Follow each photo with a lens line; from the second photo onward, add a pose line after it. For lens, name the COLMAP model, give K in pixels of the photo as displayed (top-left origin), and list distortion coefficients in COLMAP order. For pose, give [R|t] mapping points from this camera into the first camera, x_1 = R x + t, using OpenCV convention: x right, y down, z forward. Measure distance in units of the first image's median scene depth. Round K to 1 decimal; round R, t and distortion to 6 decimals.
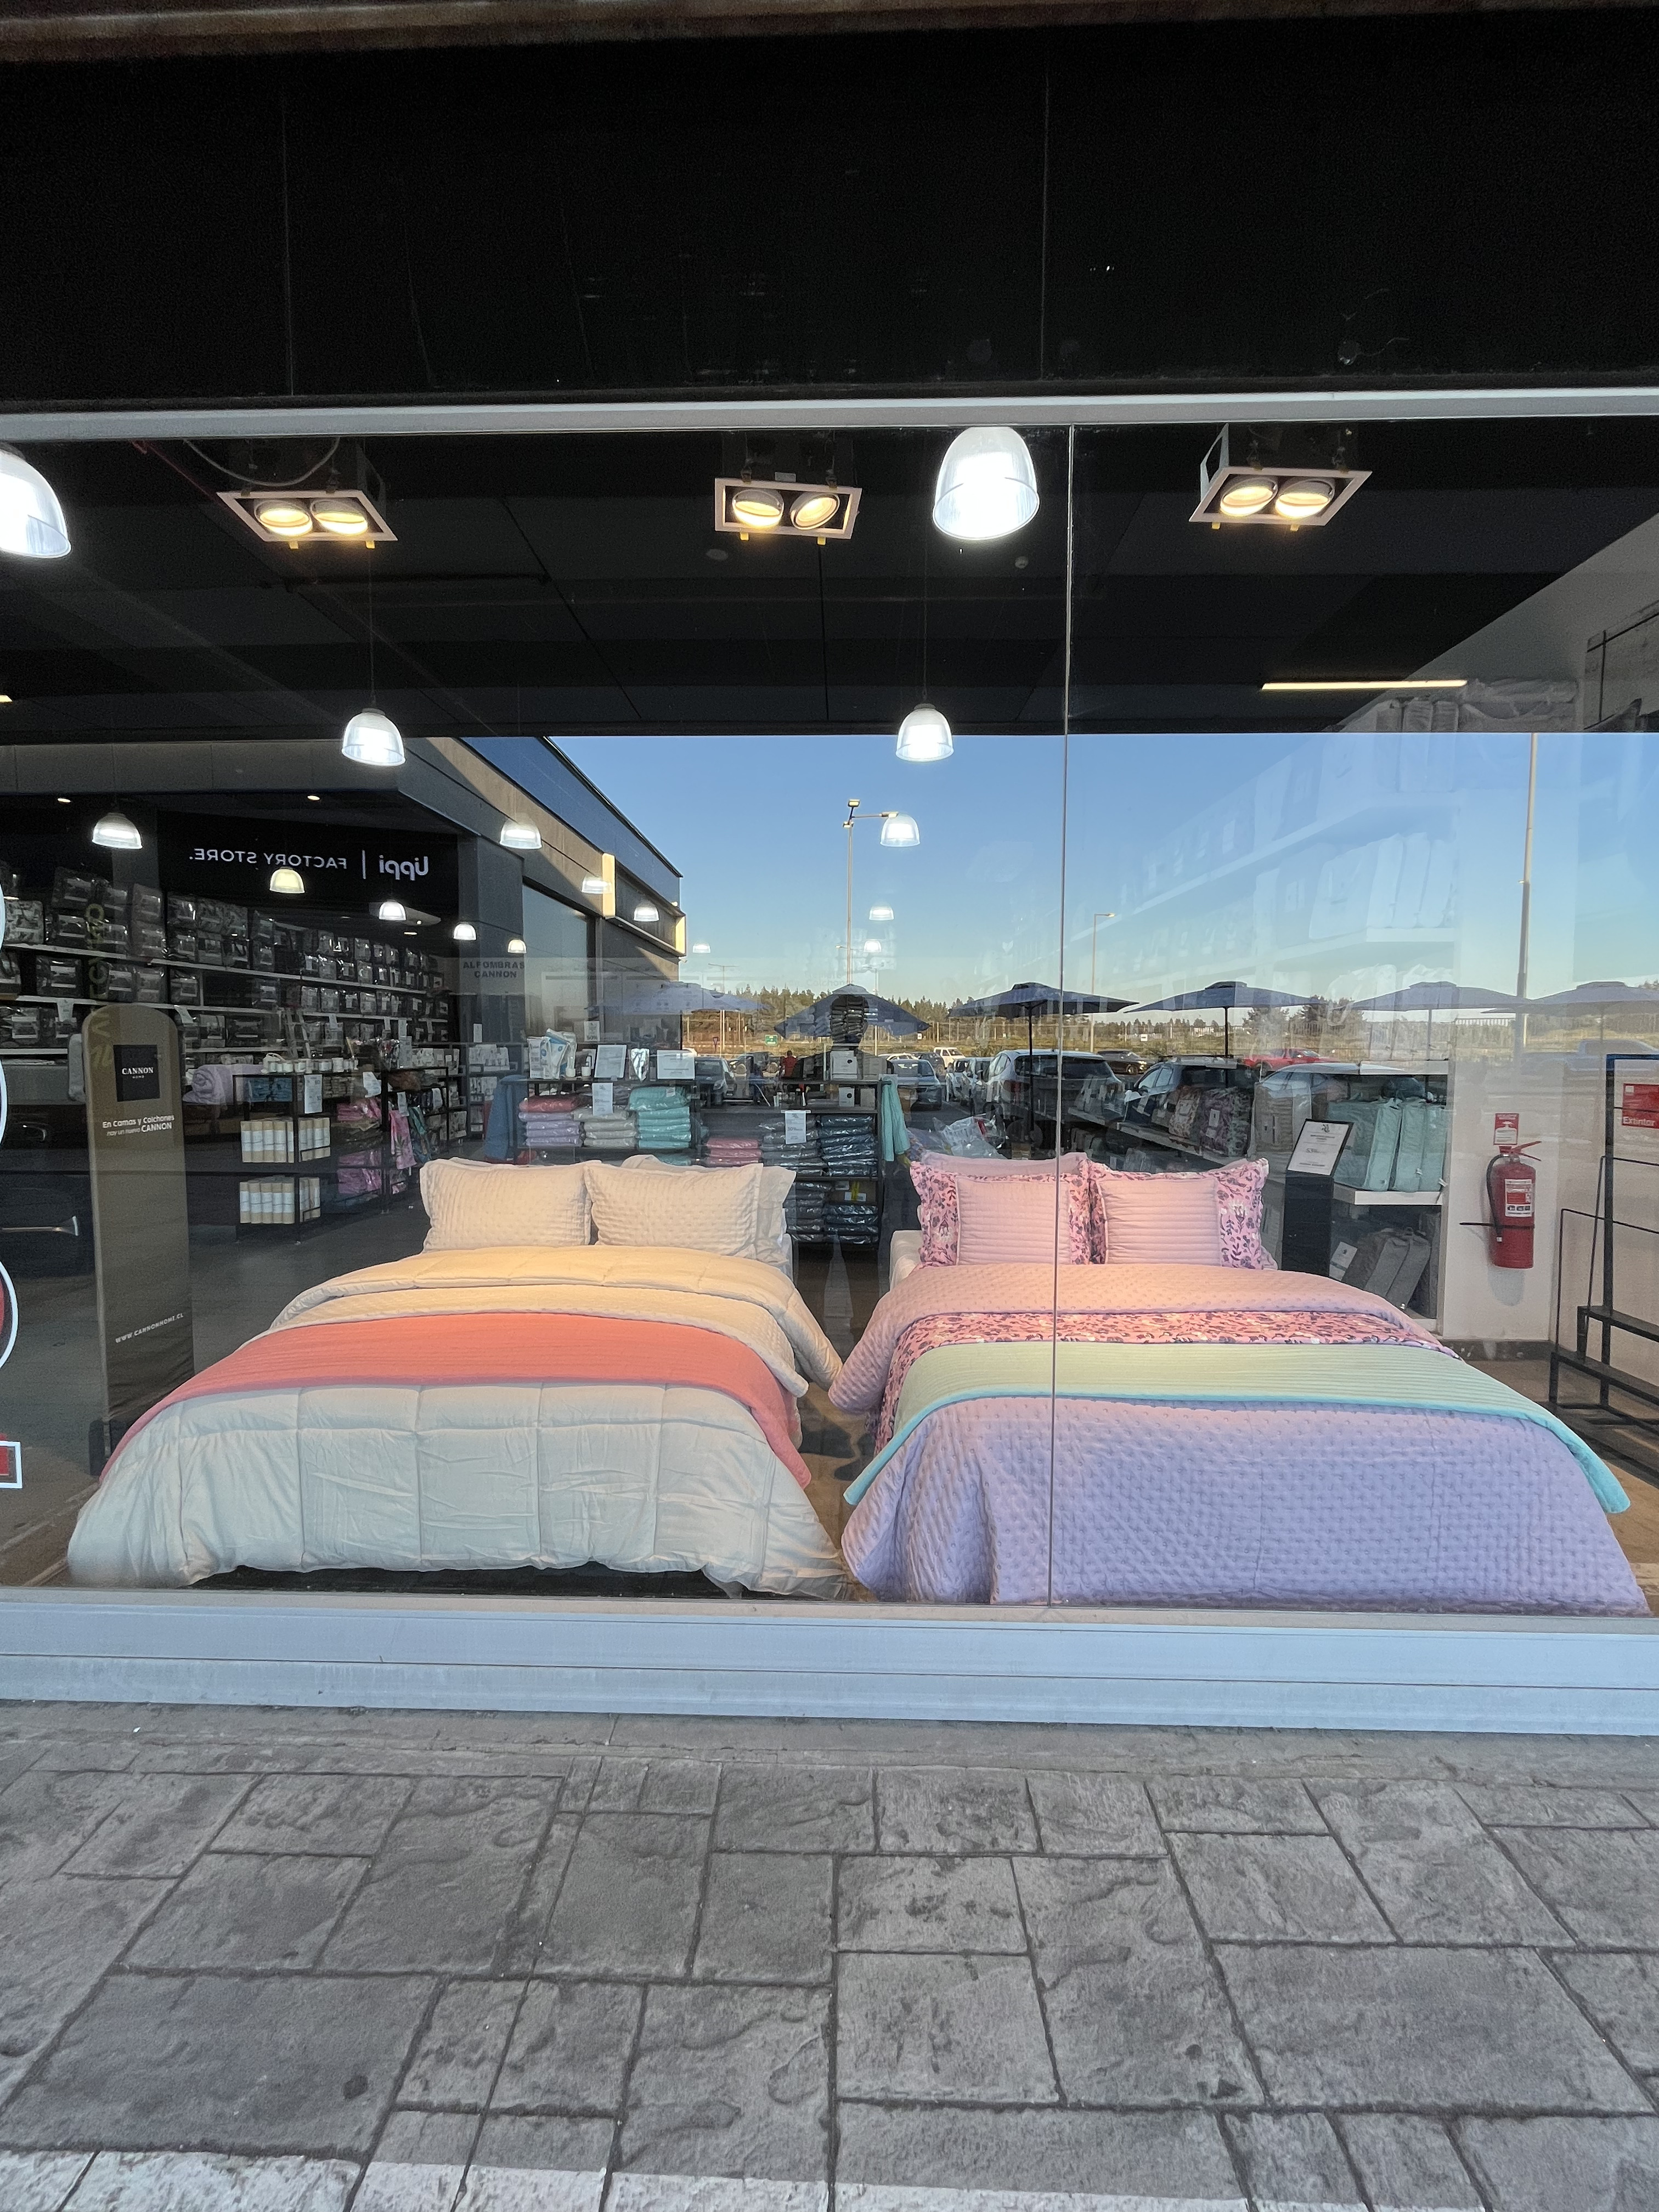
lens RADIAL K [[891.7, 0, 829.5], [0, 891.7, 1106.0], [0, 0, 1]] dist [-0.001873, 0.000199]
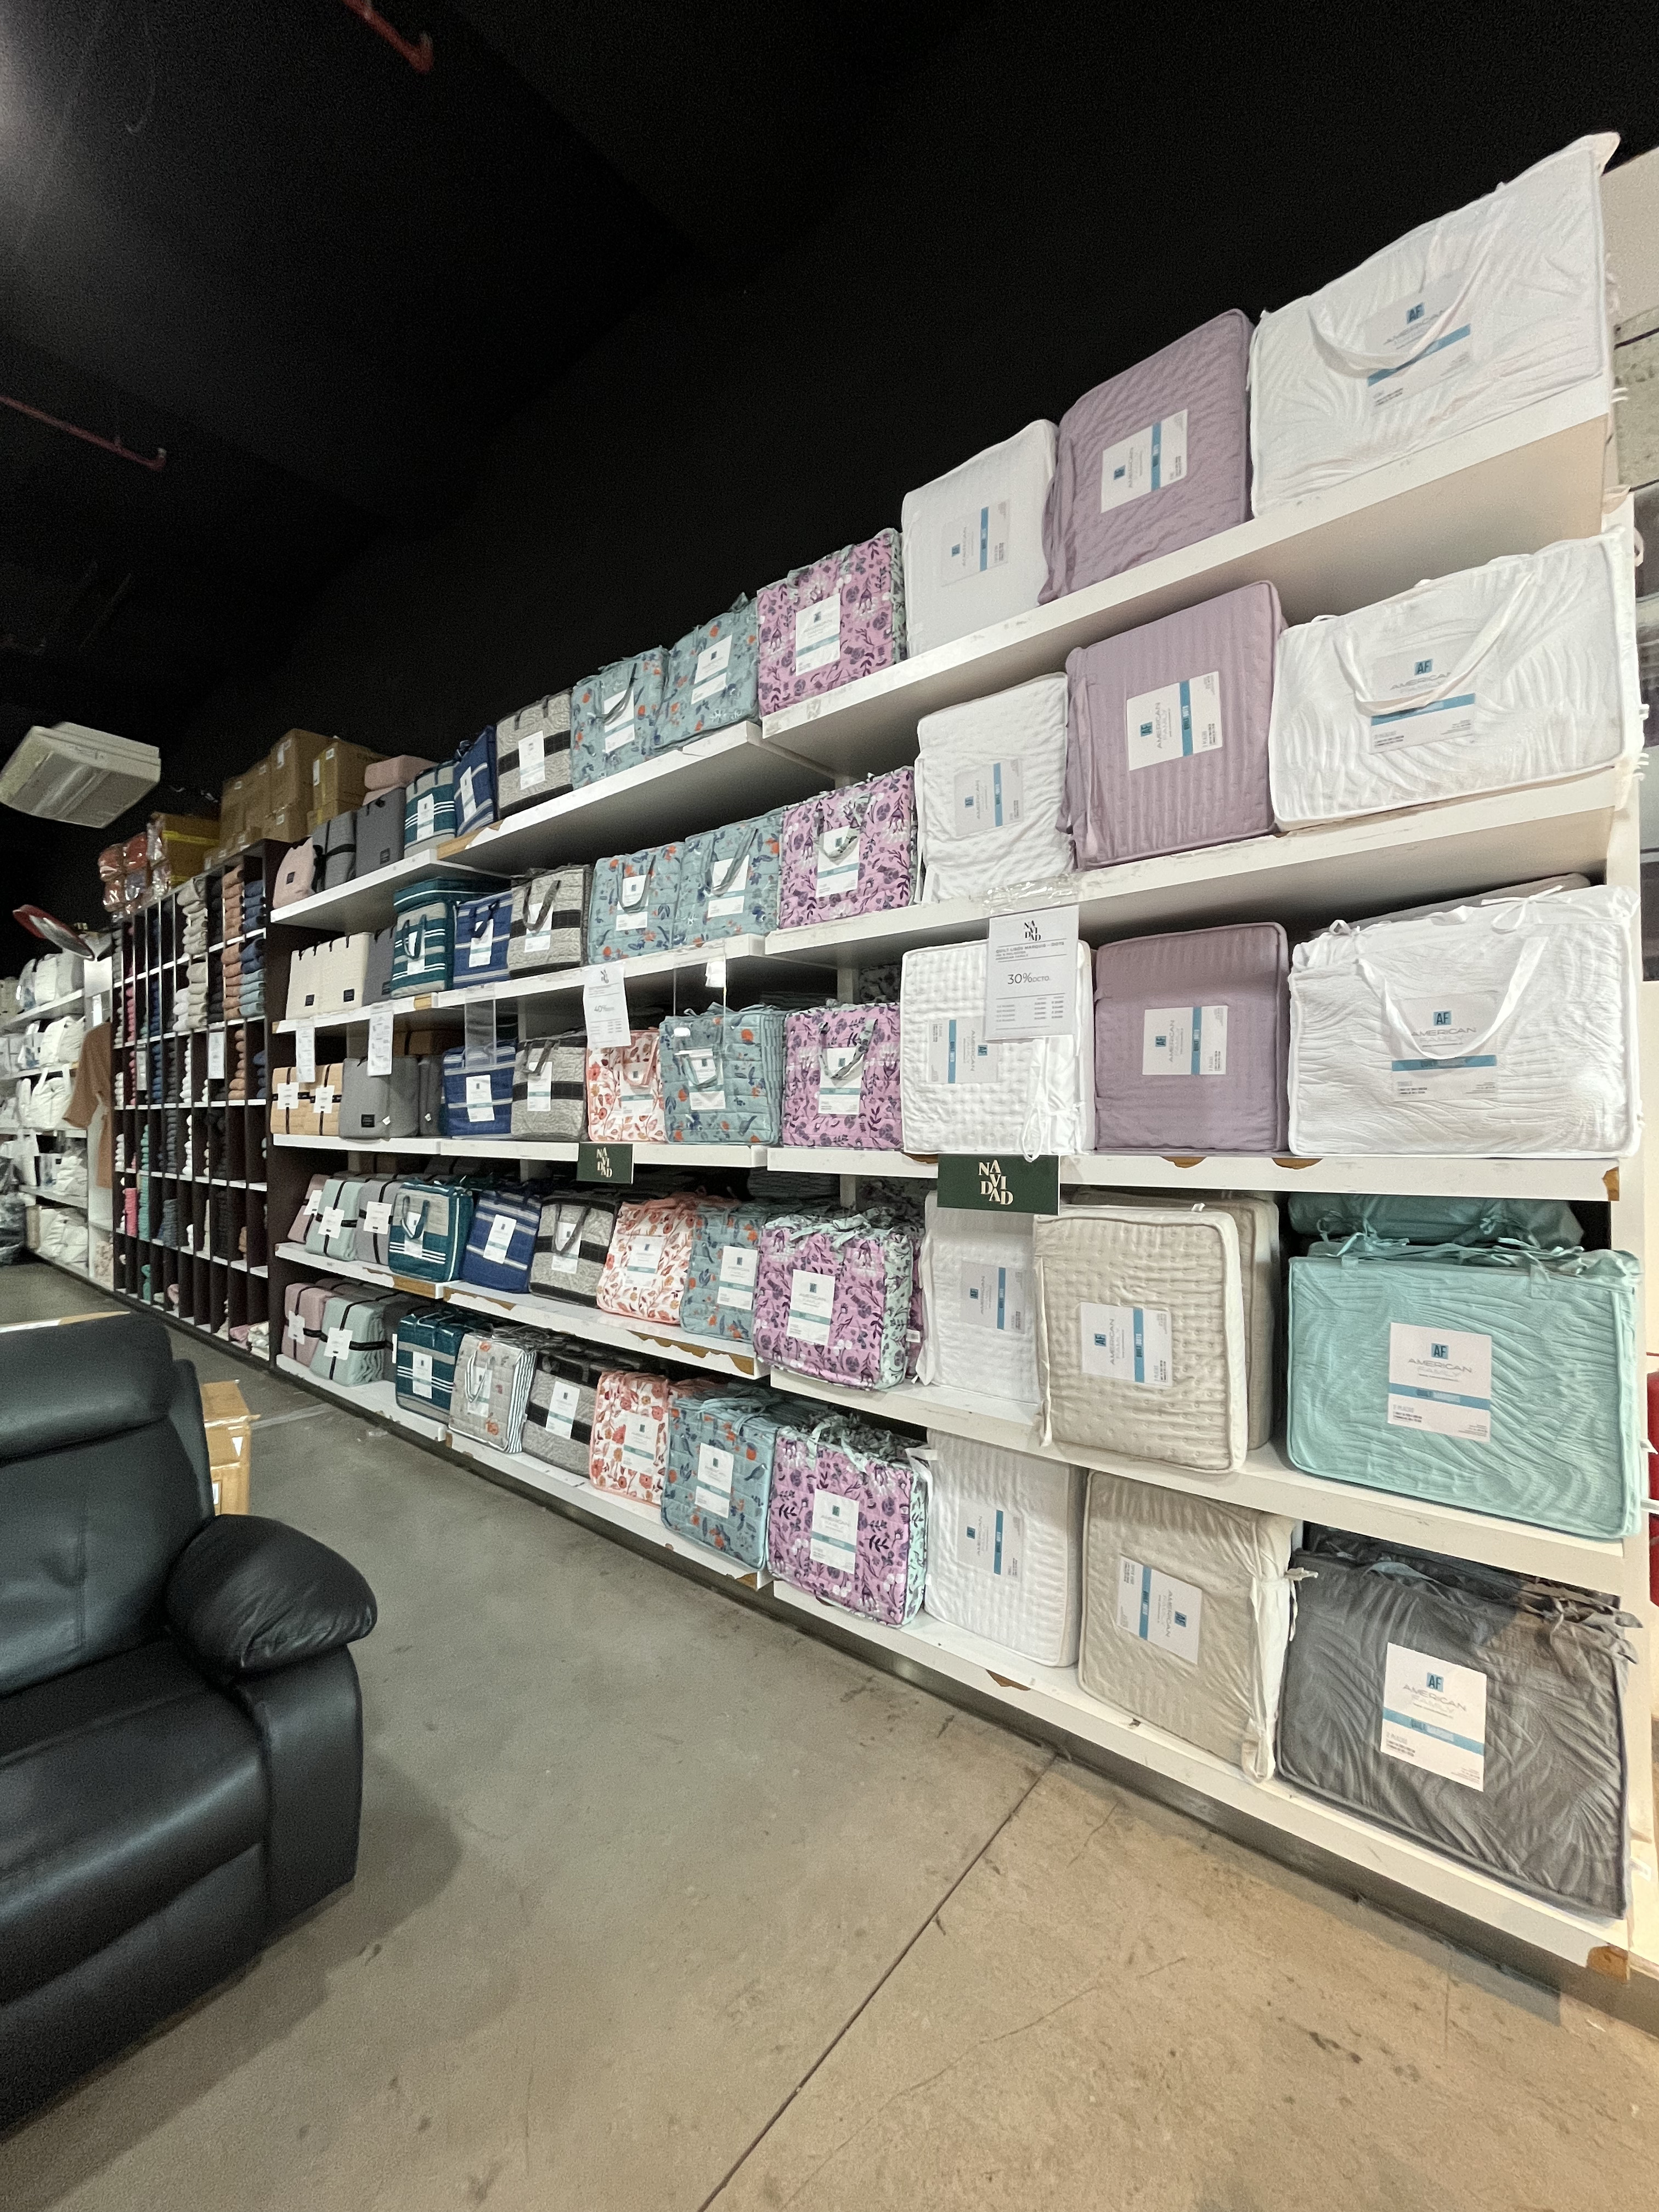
lens RADIAL K [[891.7, 0, 829.5], [0, 891.7, 1106.0], [0, 0, 1]] dist [-0.001873, 0.000199]
pose [[0.619392, -0.009077, 0.785029, 0.154586], [0.071252, 0.996456, -0.044697, -0.077377], [-0.781842, 0.083620, 0.617844, 1.031219]]
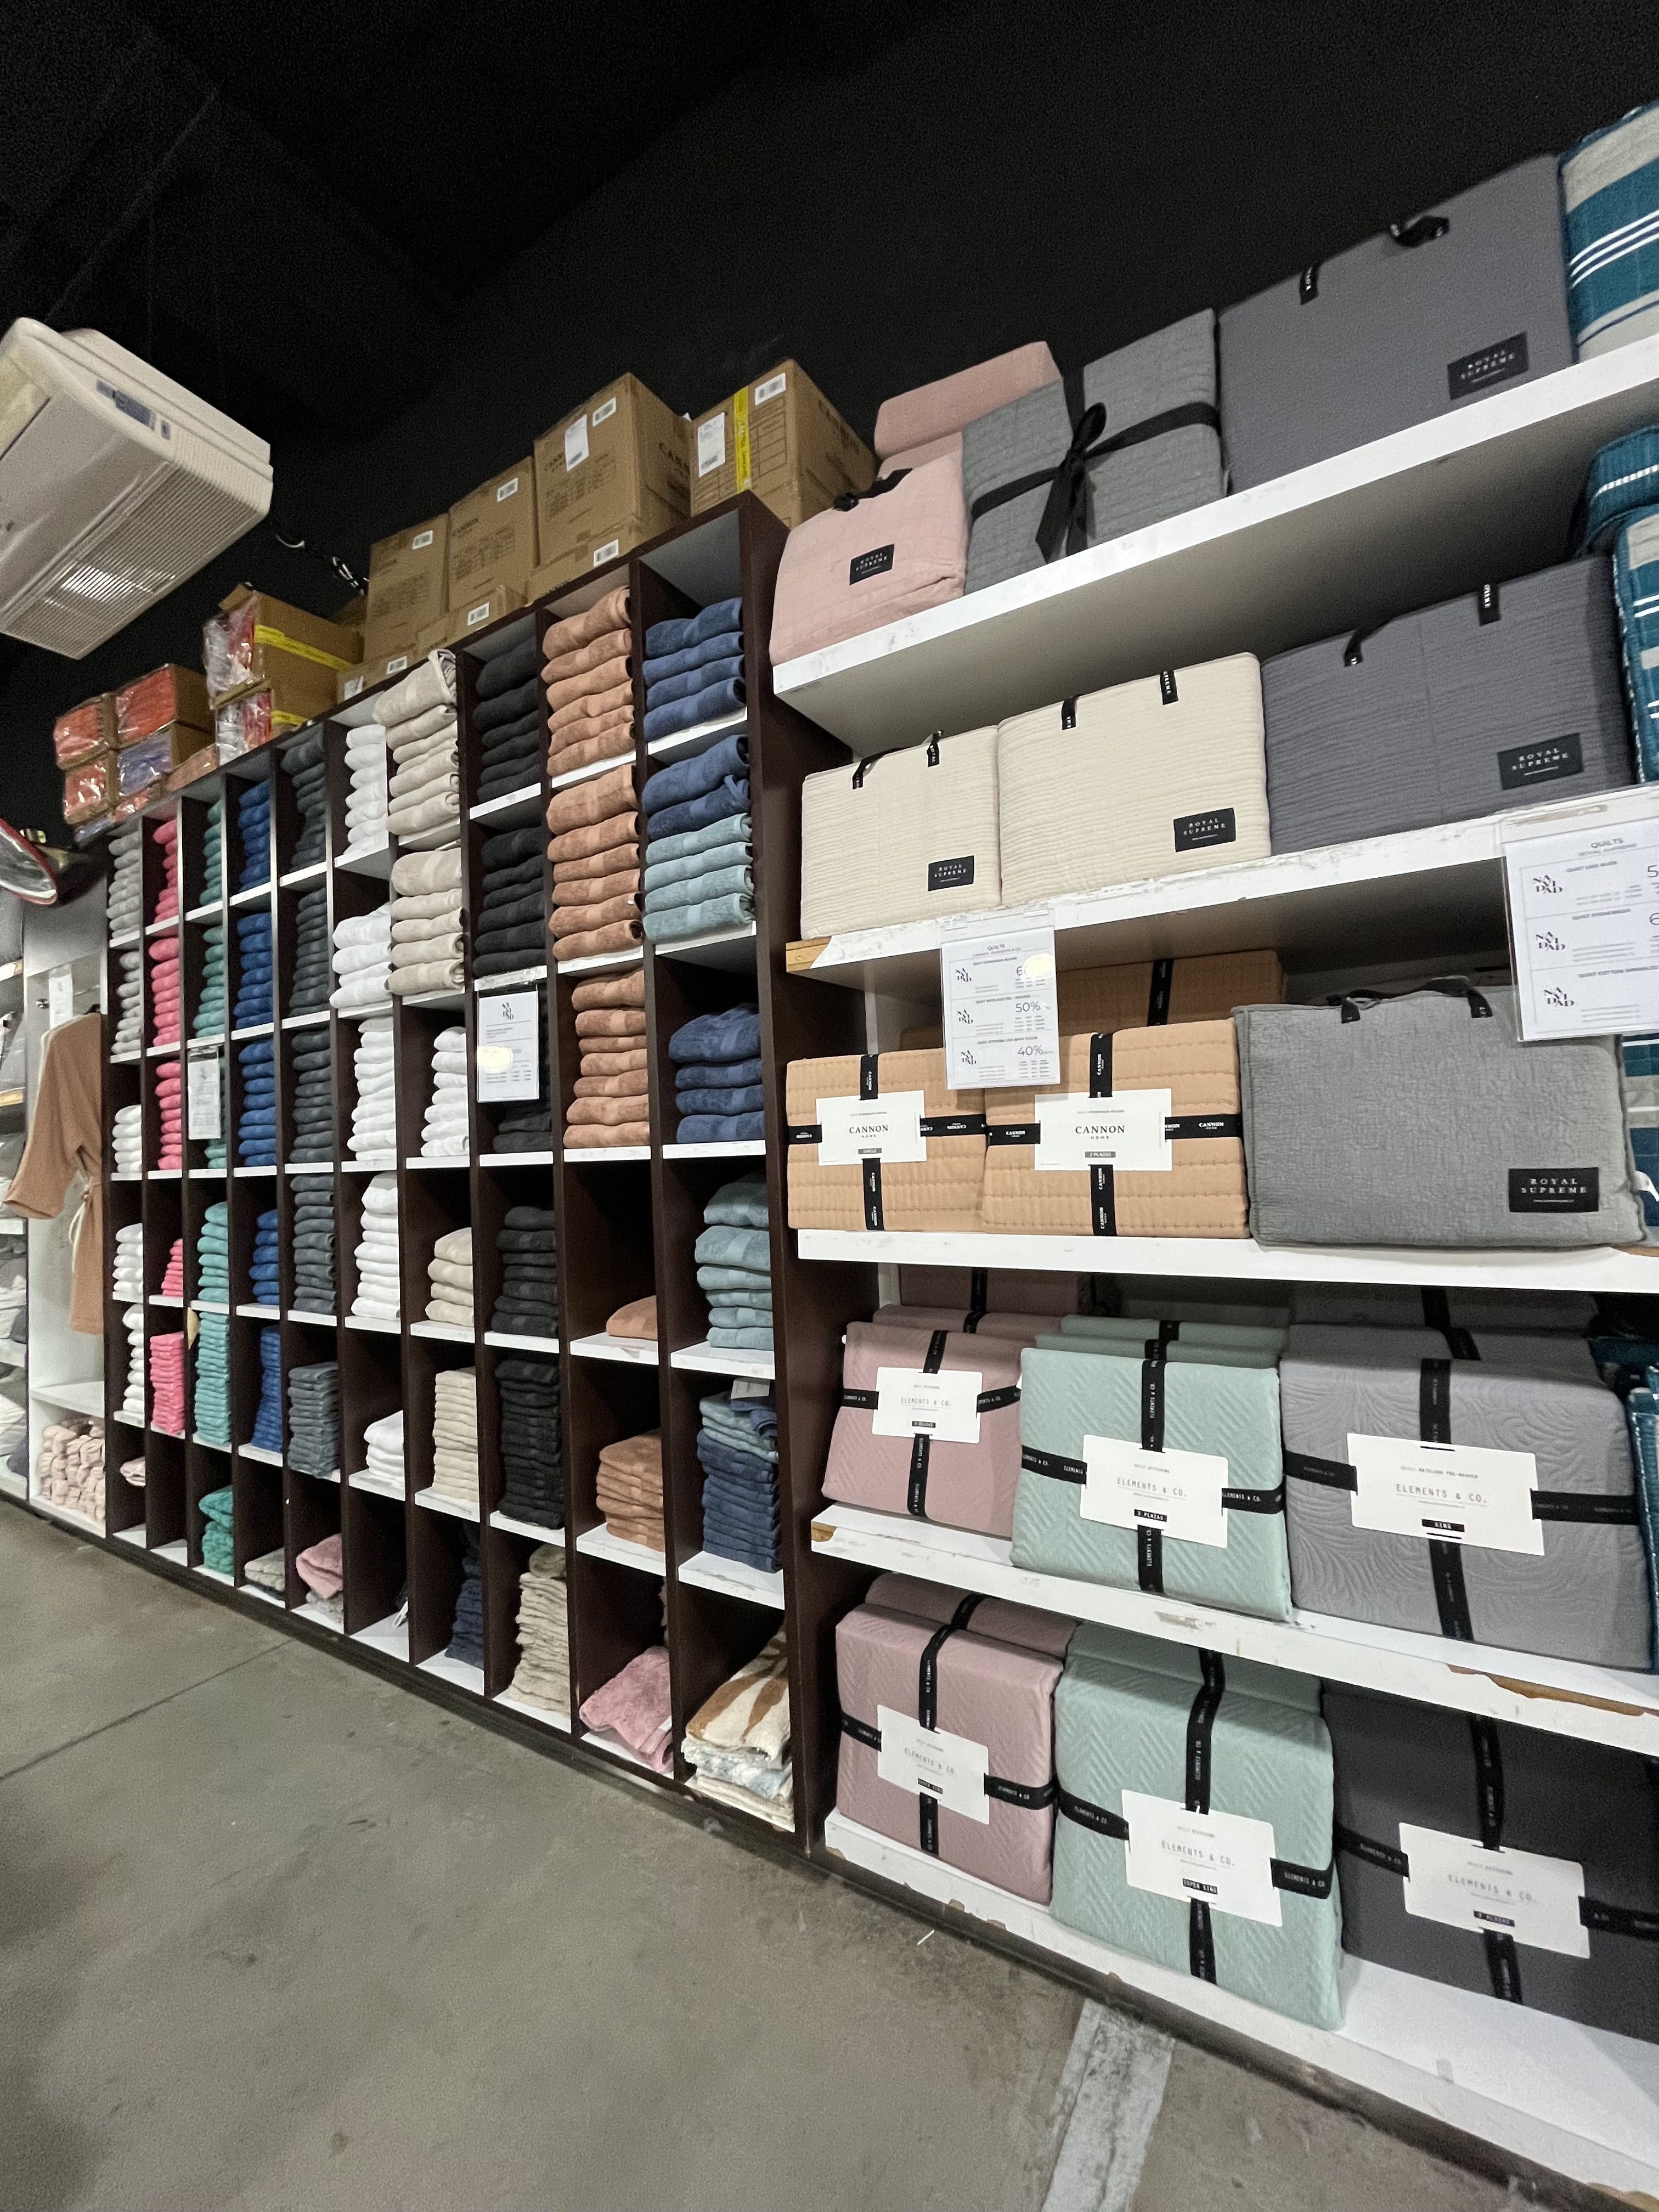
lens RADIAL K [[891.7, 0, 829.5], [0, 891.7, 1106.0], [0, 0, 1]] dist [-0.001873, 0.000199]
pose [[0.504355, 0.010890, 0.863428, 0.235590], [0.107742, 0.991313, -0.075439, -0.169138], [-0.856748, 0.131076, 0.498800, 2.053137]]
